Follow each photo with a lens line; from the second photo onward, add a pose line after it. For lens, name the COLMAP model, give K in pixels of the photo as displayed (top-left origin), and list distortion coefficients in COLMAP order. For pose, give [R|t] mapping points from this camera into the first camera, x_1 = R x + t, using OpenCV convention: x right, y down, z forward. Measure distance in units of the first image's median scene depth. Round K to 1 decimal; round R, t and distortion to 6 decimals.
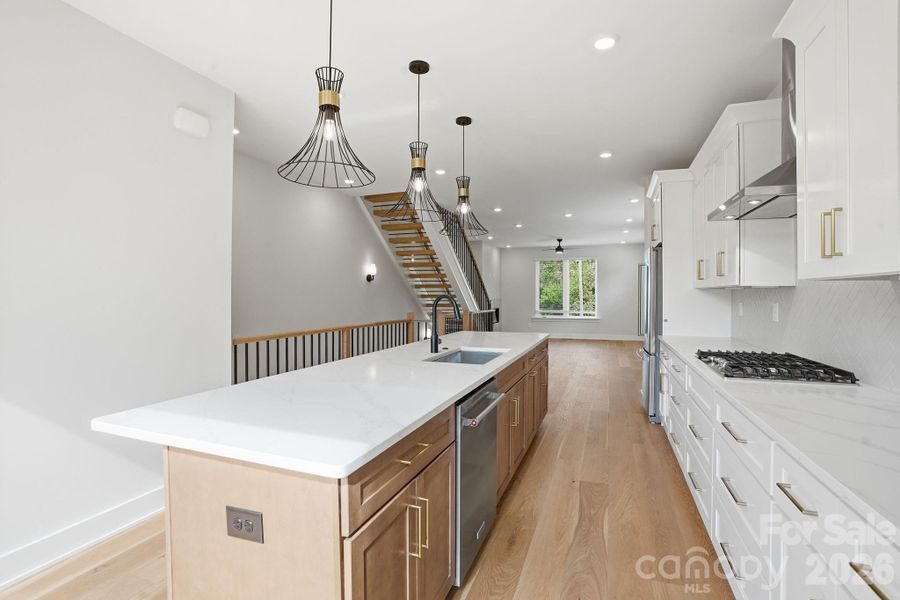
lens RADIAL K [[423.1, 0, 450.9], [0, 423.1, 297.6], [0, 0, 1]] dist [-0.067541, 0.025907]
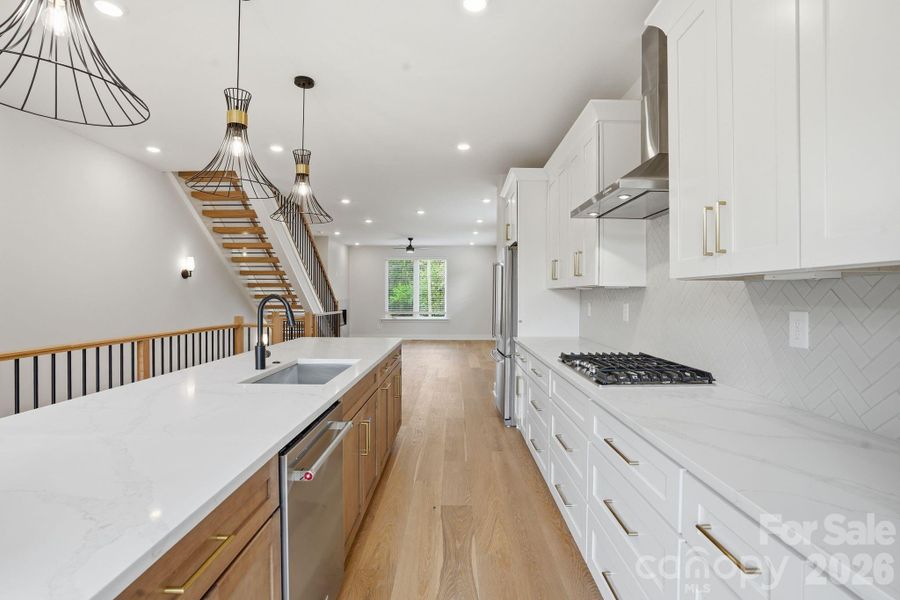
lens RADIAL K [[428.5, 0, 452.5], [0, 428.5, 297.6], [0, 0, 1]] dist [-0.070575, 0.028526]
pose [[0.937535, 0.000594, 0.347891, 0.018803], [-0.000044, 0.999999, -0.001588, 0.000517], [-0.347891, 0.001474, 0.937534, 0.135891]]
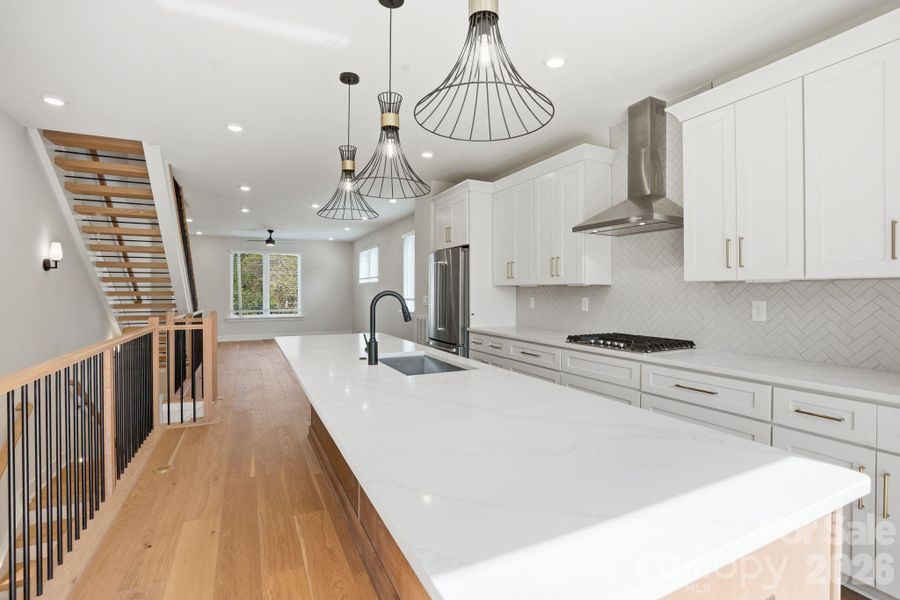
lens RADIAL K [[428.5, 0, 452.5], [0, 428.5, 297.6], [0, 0, 1]] dist [-0.070575, 0.028526]
pose [[0.690632, -0.010046, 0.723137, -0.439626], [0.004666, 0.999945, 0.009435, -0.001087], [-0.723191, -0.003141, 0.690641, 0.295782]]
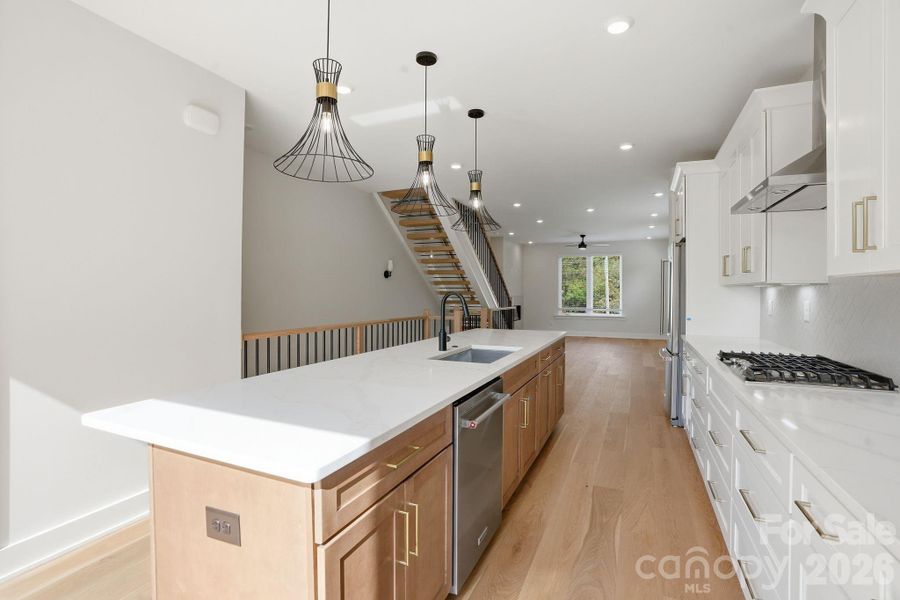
lens RADIAL K [[425.0, 0, 451.0], [0, 425.0, 294.5], [0, 0, 1]] dist [-0.065094, 0.024676]
pose [[0.998398, 0.003809, -0.056452, 0.030424], [-0.003795, 0.999993, 0.000361, 0.000099], [0.056453, -0.000146, 0.998405, 0.017956]]
